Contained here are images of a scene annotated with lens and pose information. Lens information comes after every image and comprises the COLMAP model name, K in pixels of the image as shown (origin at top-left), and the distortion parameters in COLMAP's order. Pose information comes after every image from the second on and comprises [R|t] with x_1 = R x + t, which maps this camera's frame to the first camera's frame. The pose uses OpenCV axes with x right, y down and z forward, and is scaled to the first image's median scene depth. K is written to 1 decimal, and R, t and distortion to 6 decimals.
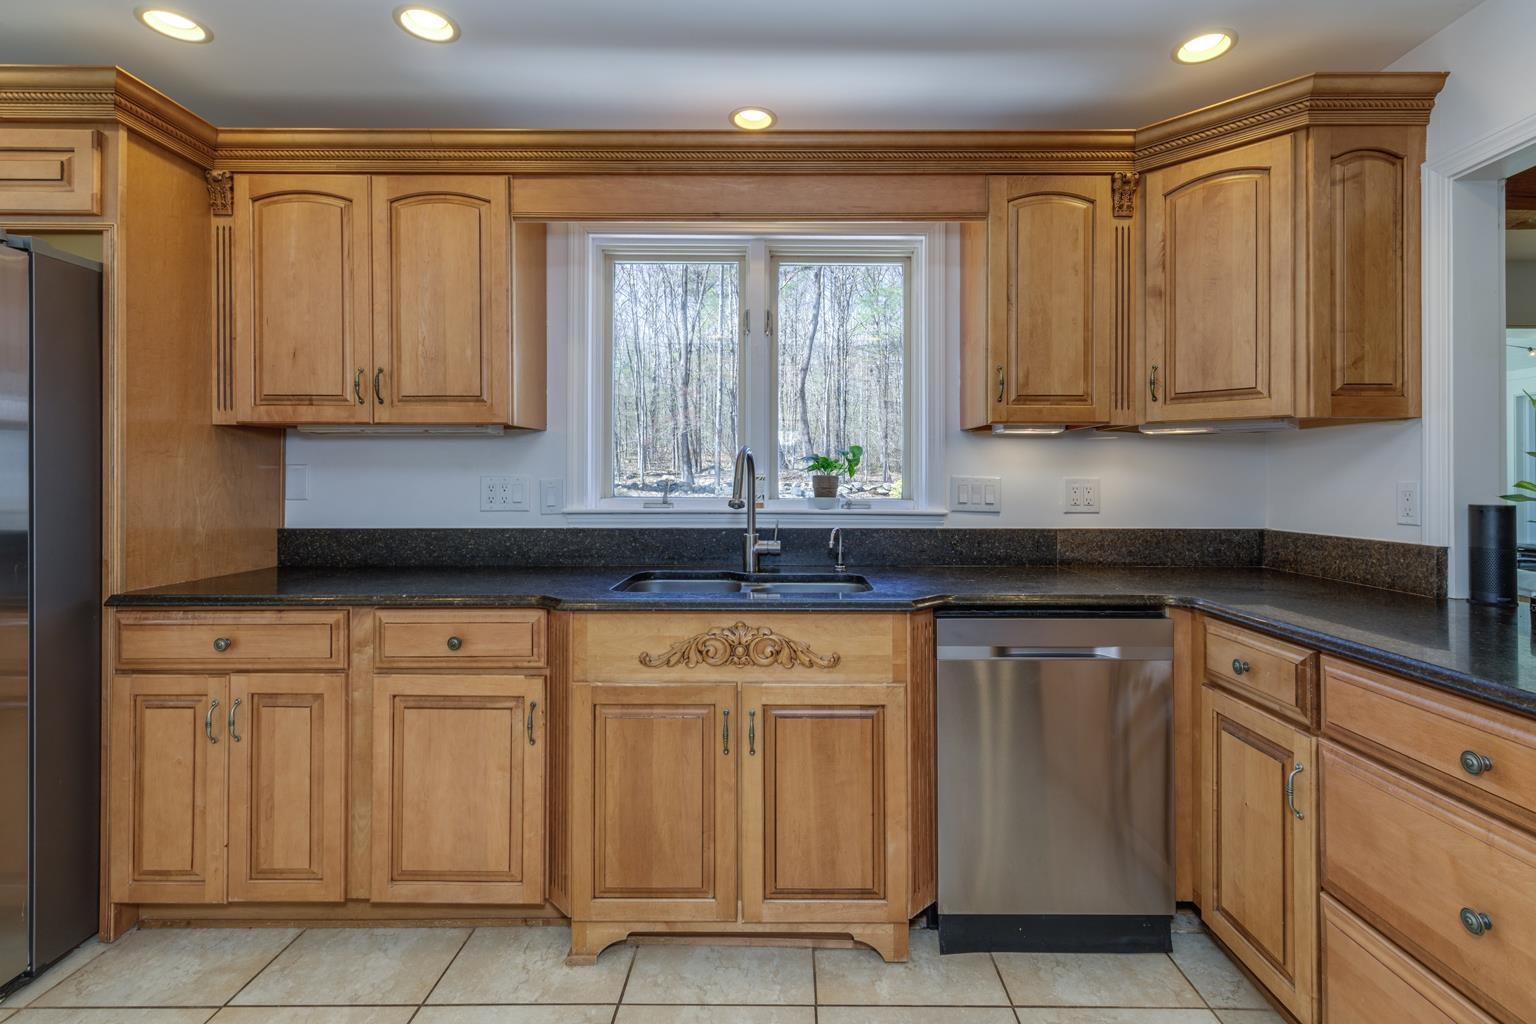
lens RADIAL K [[714.4, 0, 790.1], [0, 714.4, 474.7], [0, 0, 1]] dist [0.006531, -0.001566]
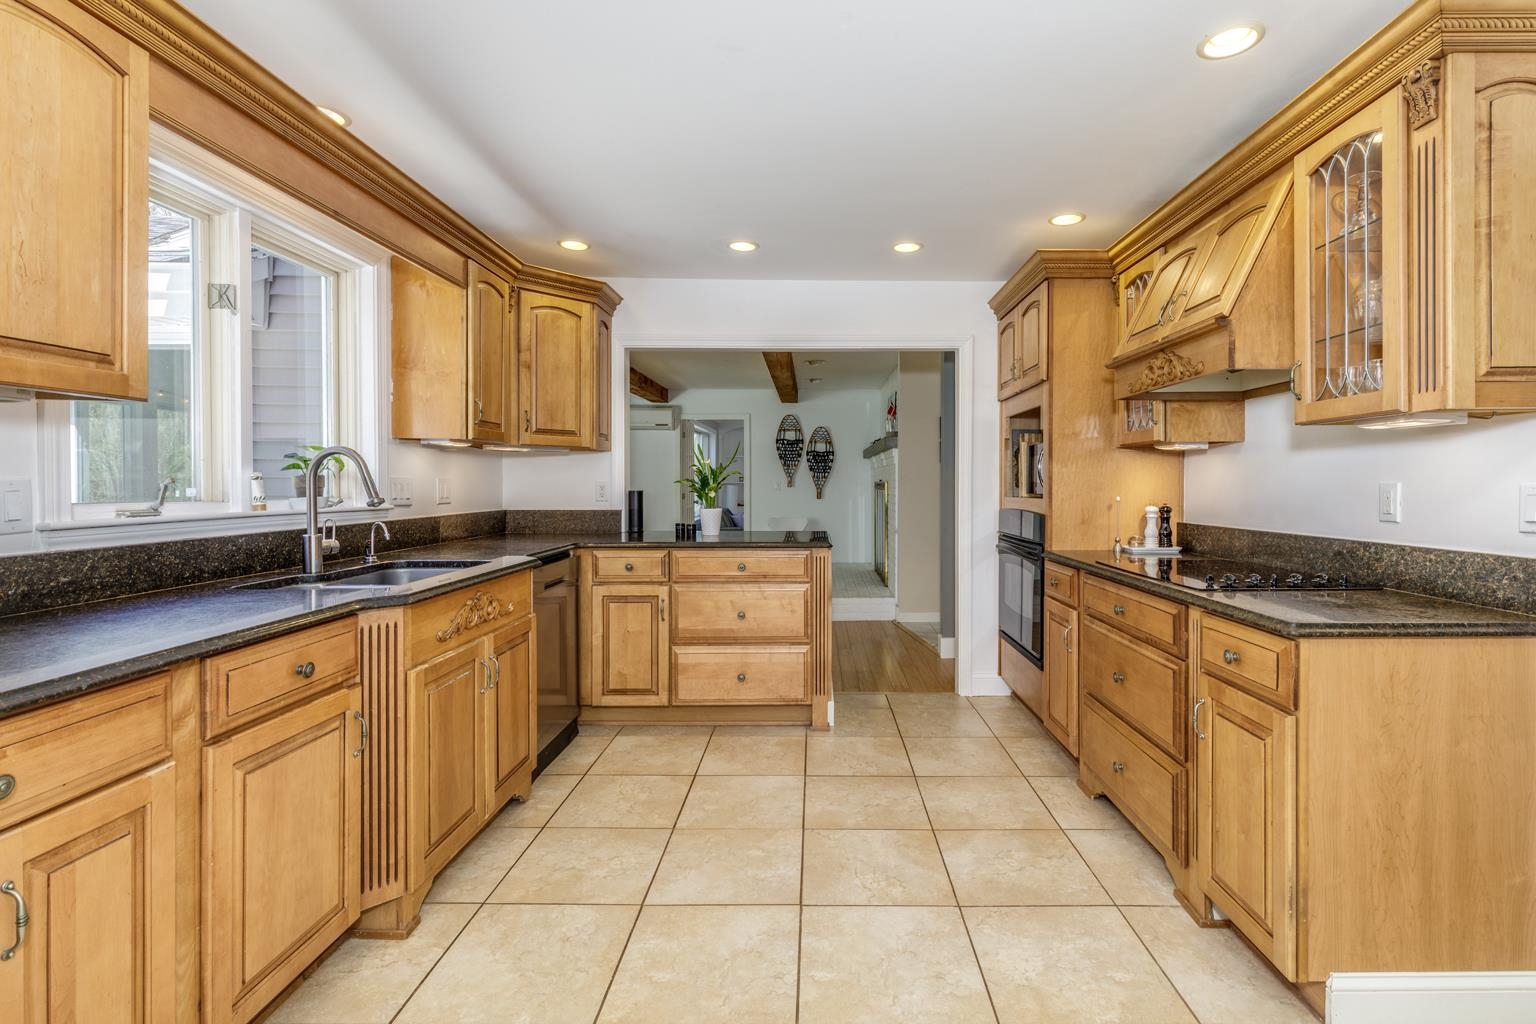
lens RADIAL K [[714.4, 0, 851.5], [0, 714.4, 492.1], [0, 0, 1]] dist [0.006531, -0.001566]
pose [[-0.049210, -0.017133, 0.998641, -1.306569], [-0.010397, 0.999807, 0.016641, 0.000803], [-0.998734, -0.009564, -0.049379, 0.376920]]
